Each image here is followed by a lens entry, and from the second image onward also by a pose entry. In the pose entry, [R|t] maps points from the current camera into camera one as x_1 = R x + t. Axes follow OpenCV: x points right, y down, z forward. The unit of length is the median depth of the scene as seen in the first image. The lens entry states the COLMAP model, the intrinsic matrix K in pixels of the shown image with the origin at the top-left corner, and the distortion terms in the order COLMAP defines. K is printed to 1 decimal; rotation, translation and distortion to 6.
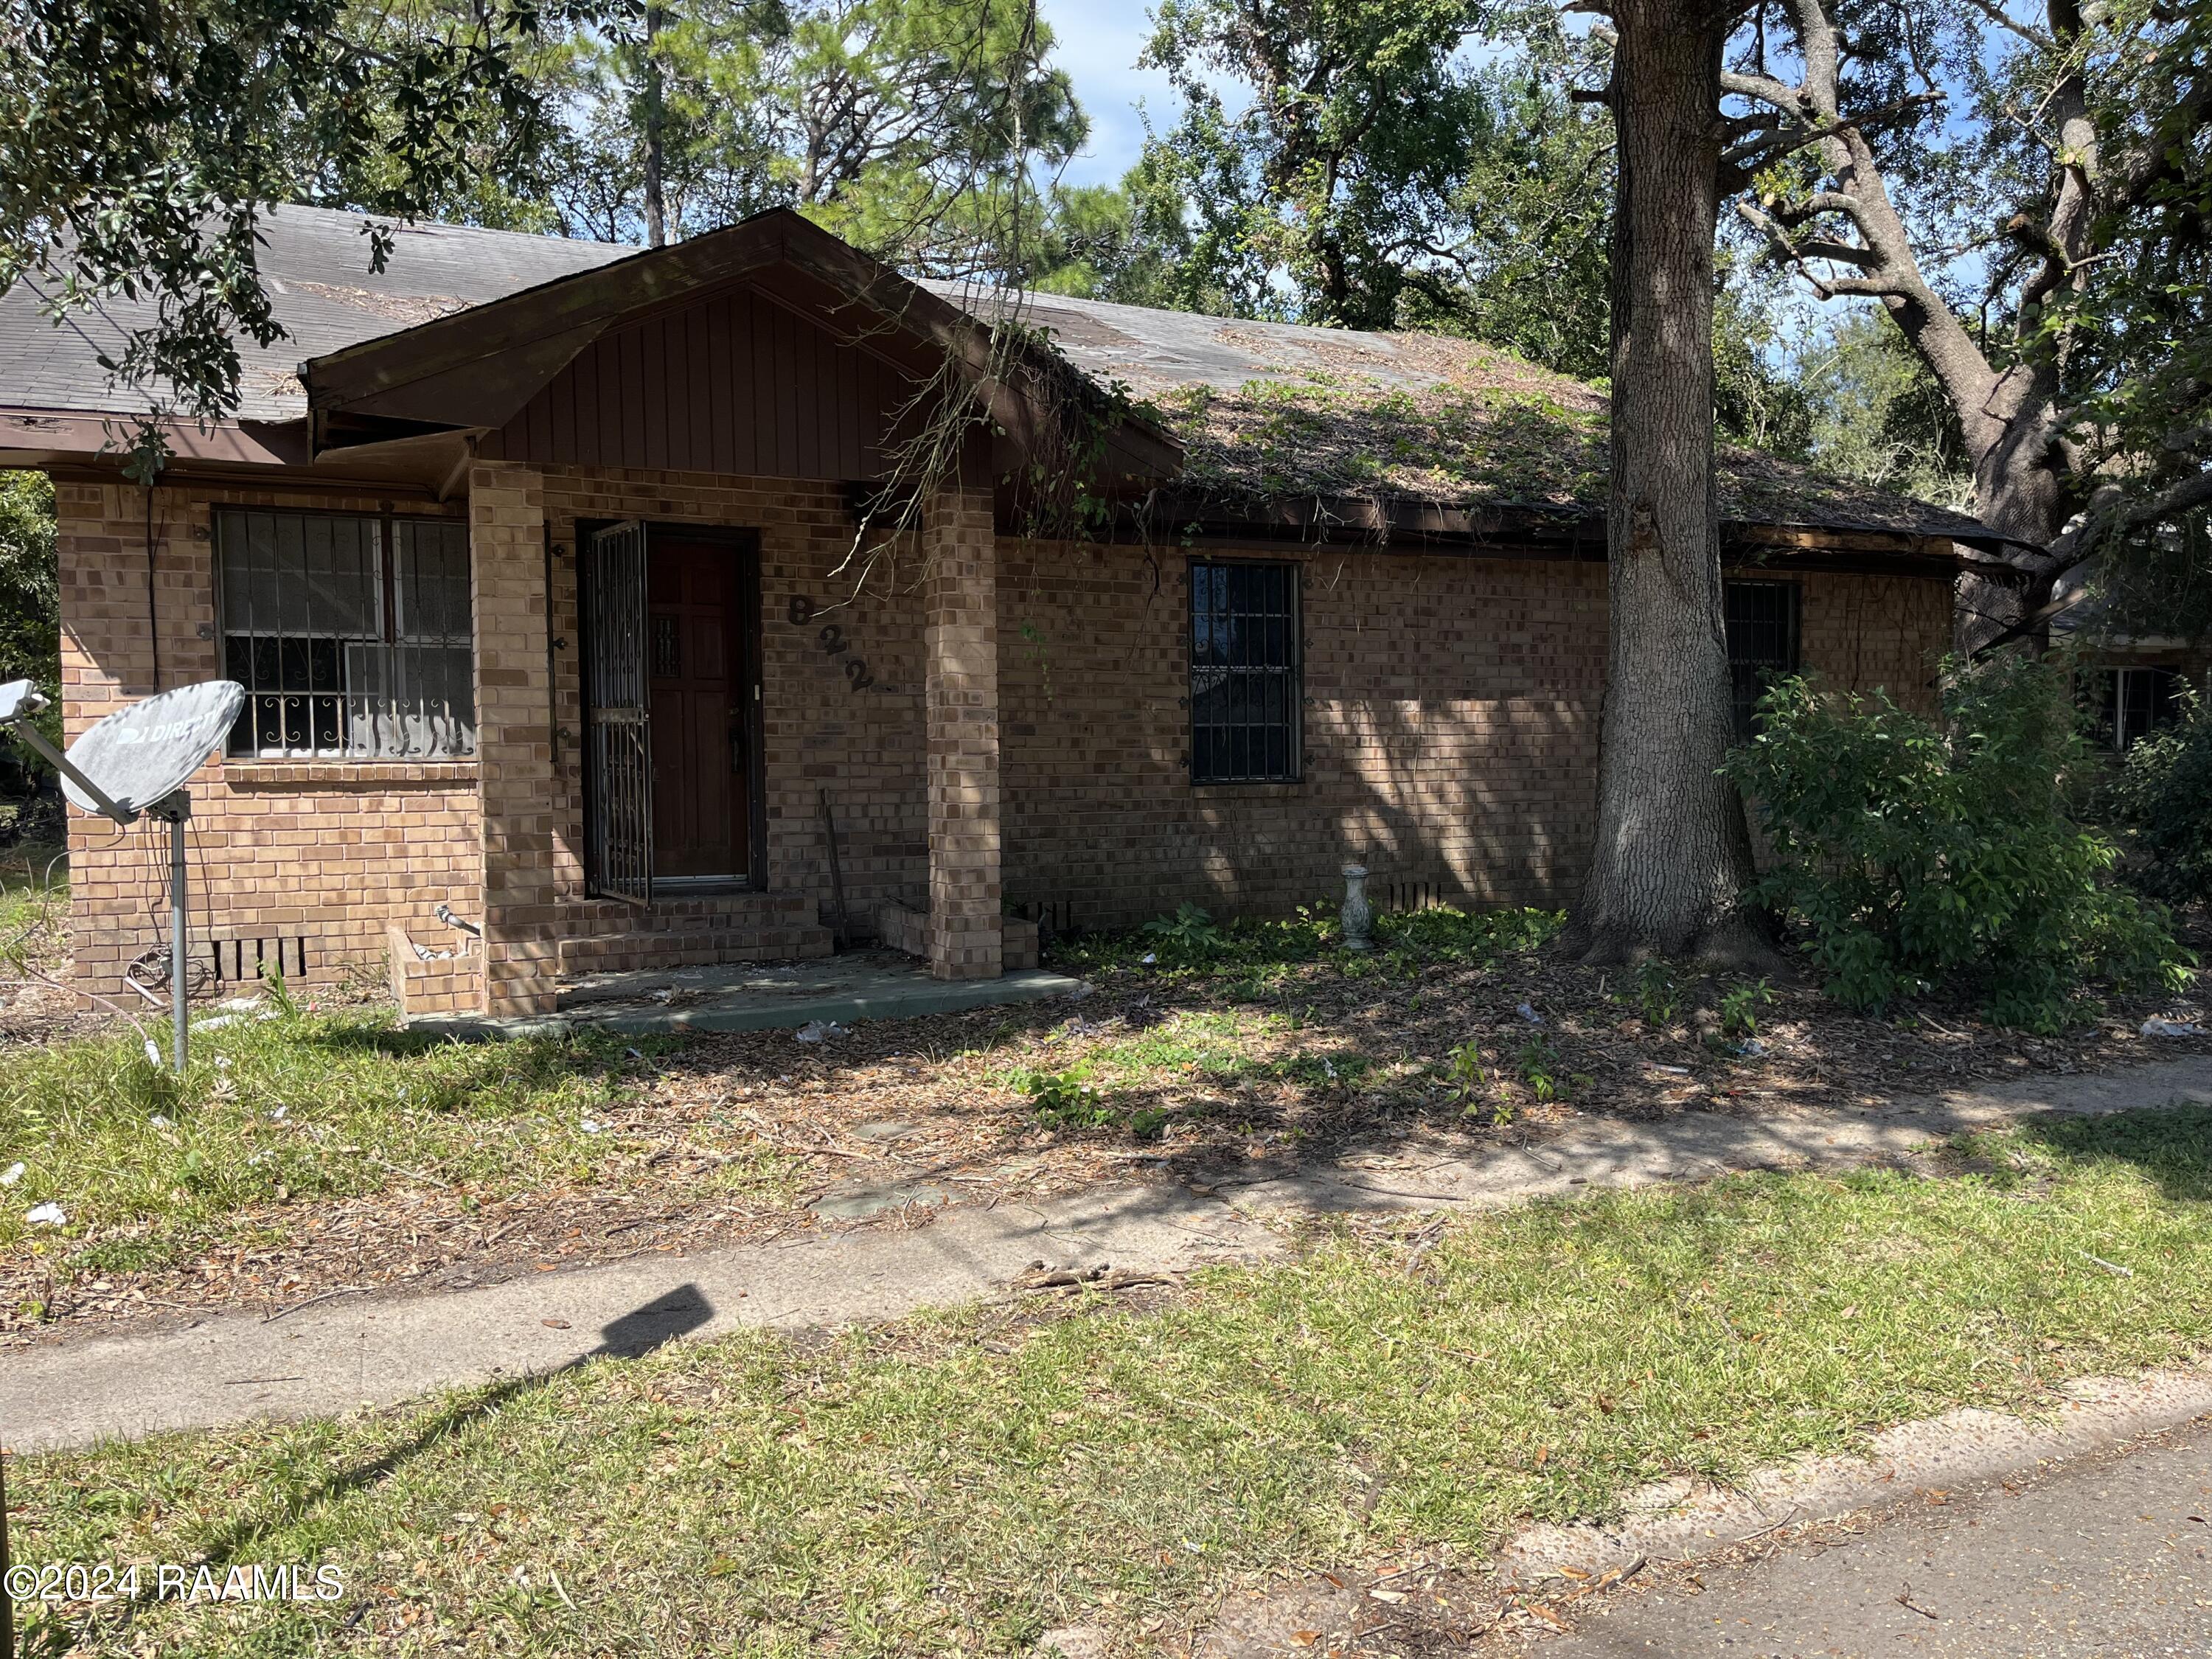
lens RADIAL K [[1652.2, 0, 1106.0], [0, 1652.2, 829.5], [0, 0, 1]] dist [0.081132, -0.116893]
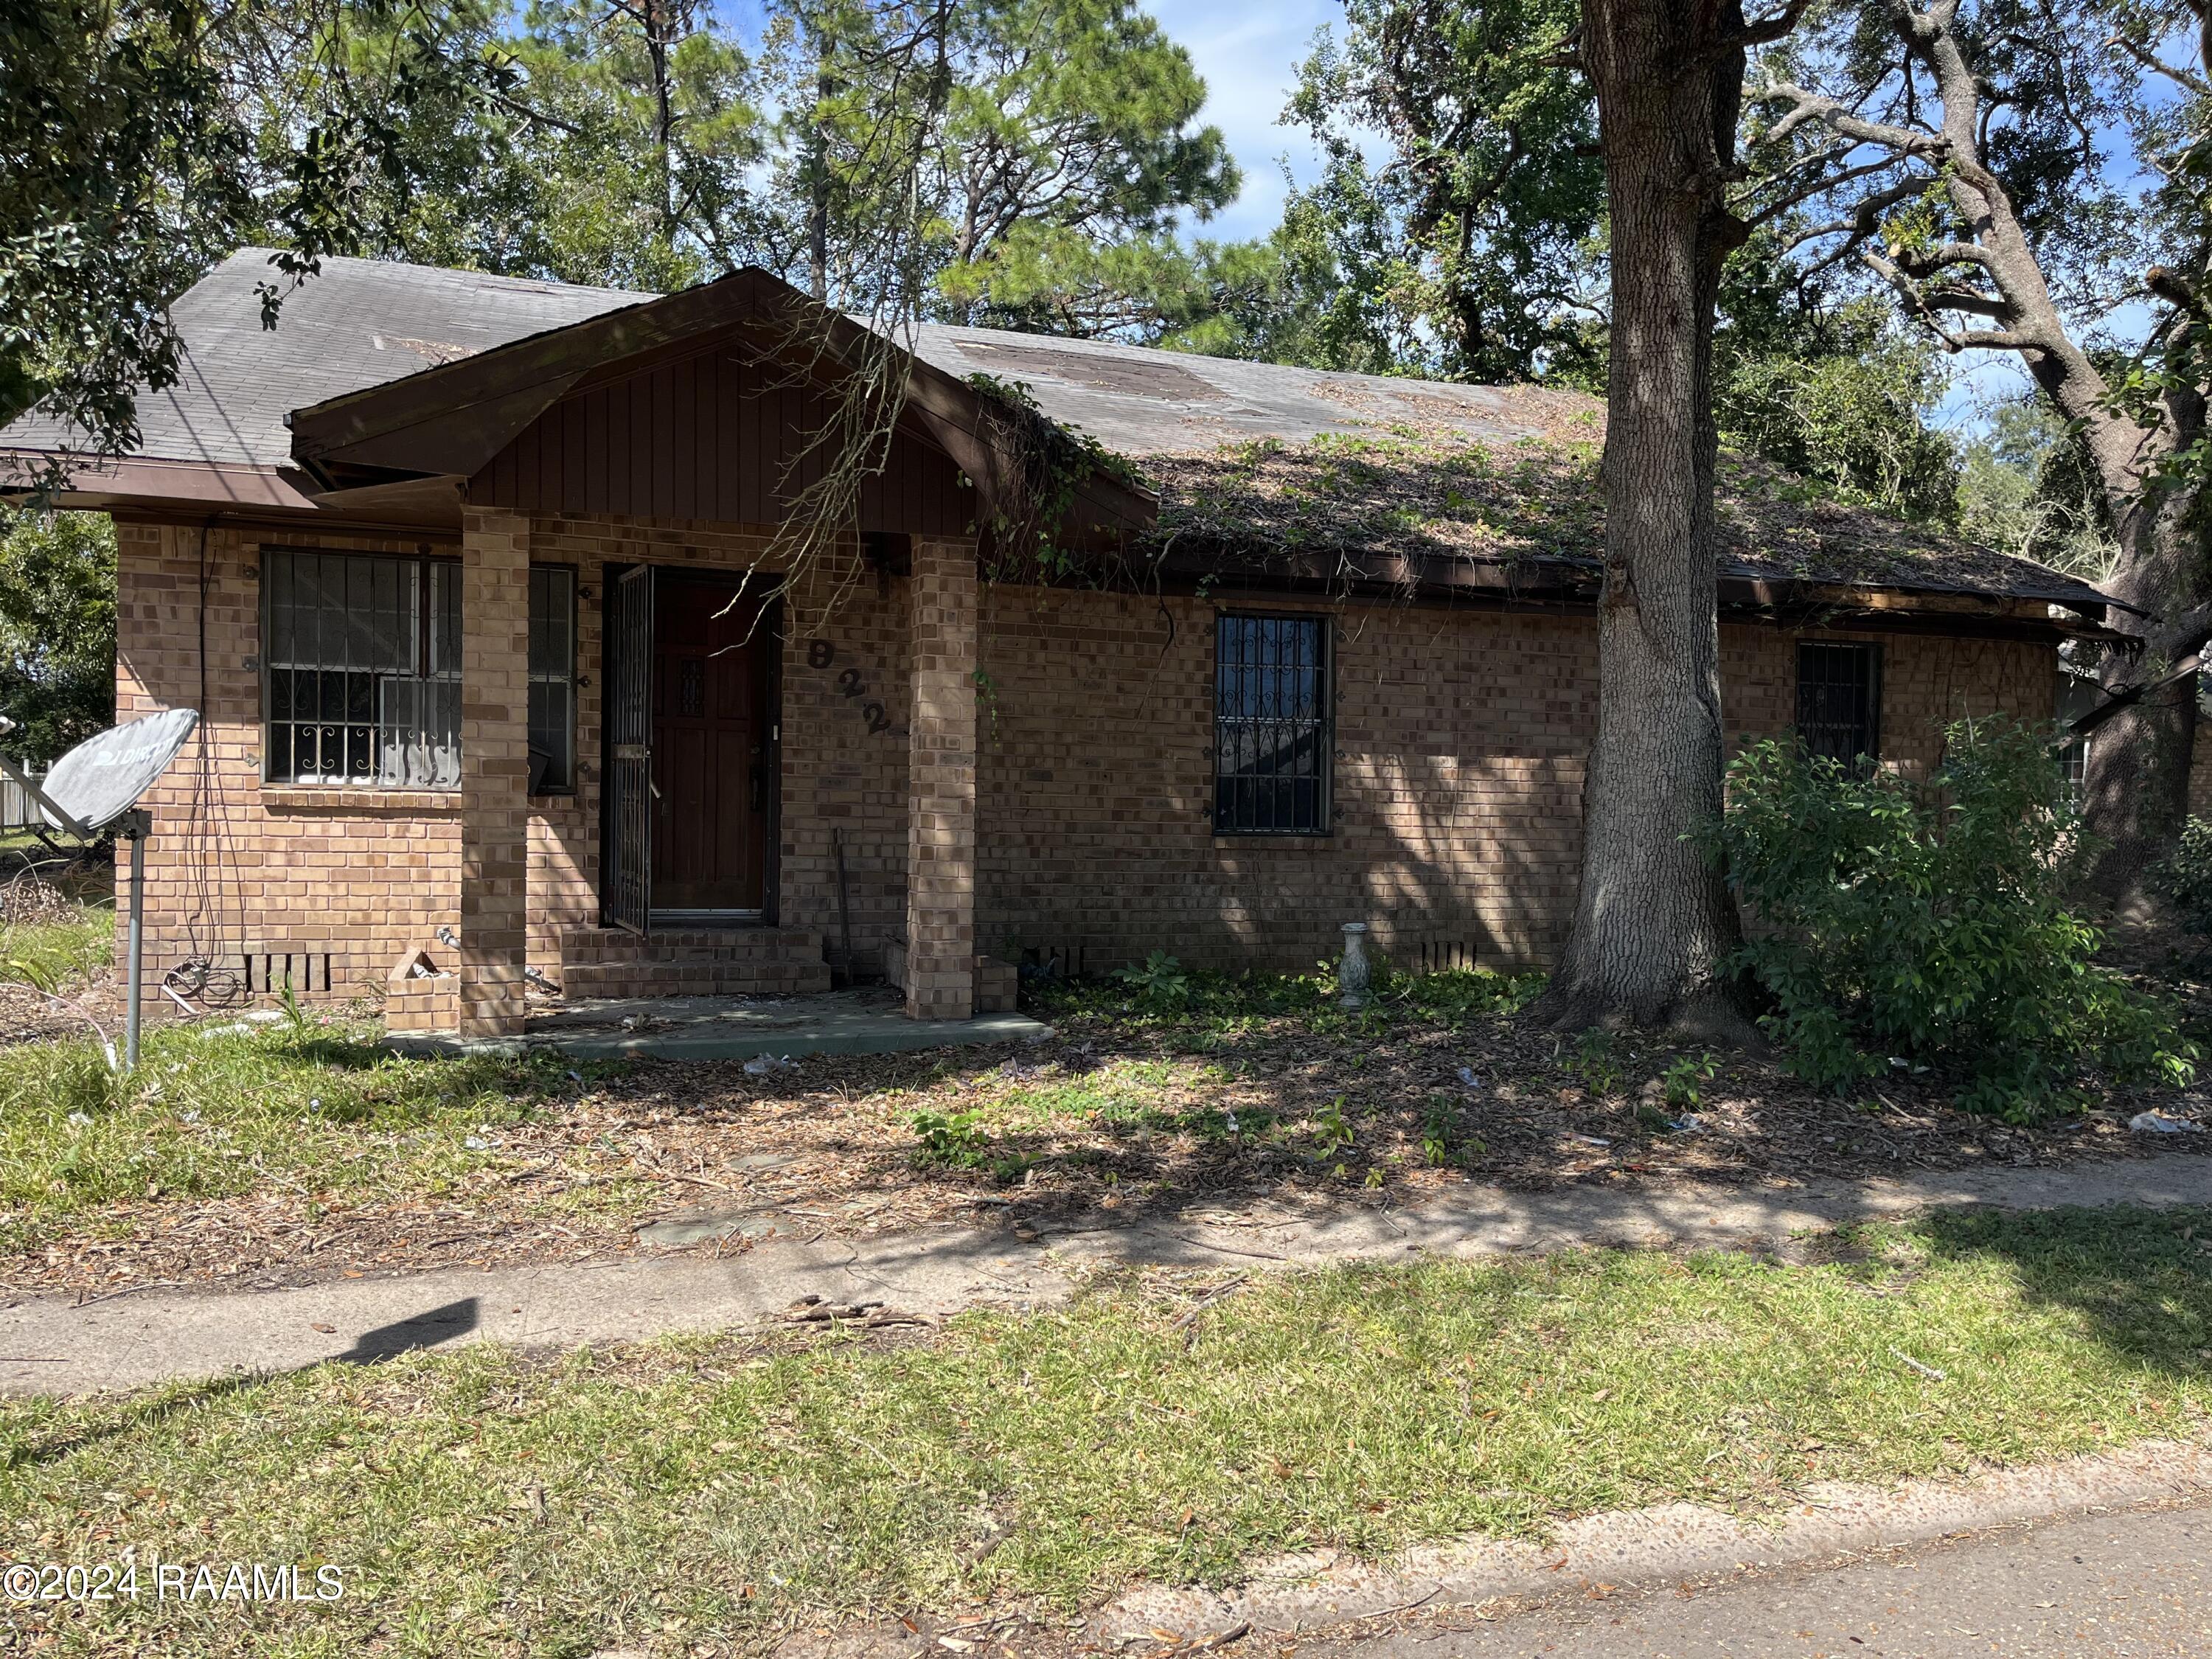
lens RADIAL K [[1647.9, 0, 1099.8], [0, 1647.9, 839.0], [0, 0, 1]] dist [0.084755, -0.123484]
pose [[0.994033, 0.029989, -0.104877, 0.117159], [-0.032421, 0.999242, -0.021560, -0.001277], [0.104151, 0.024831, 0.994251, 0.001702]]
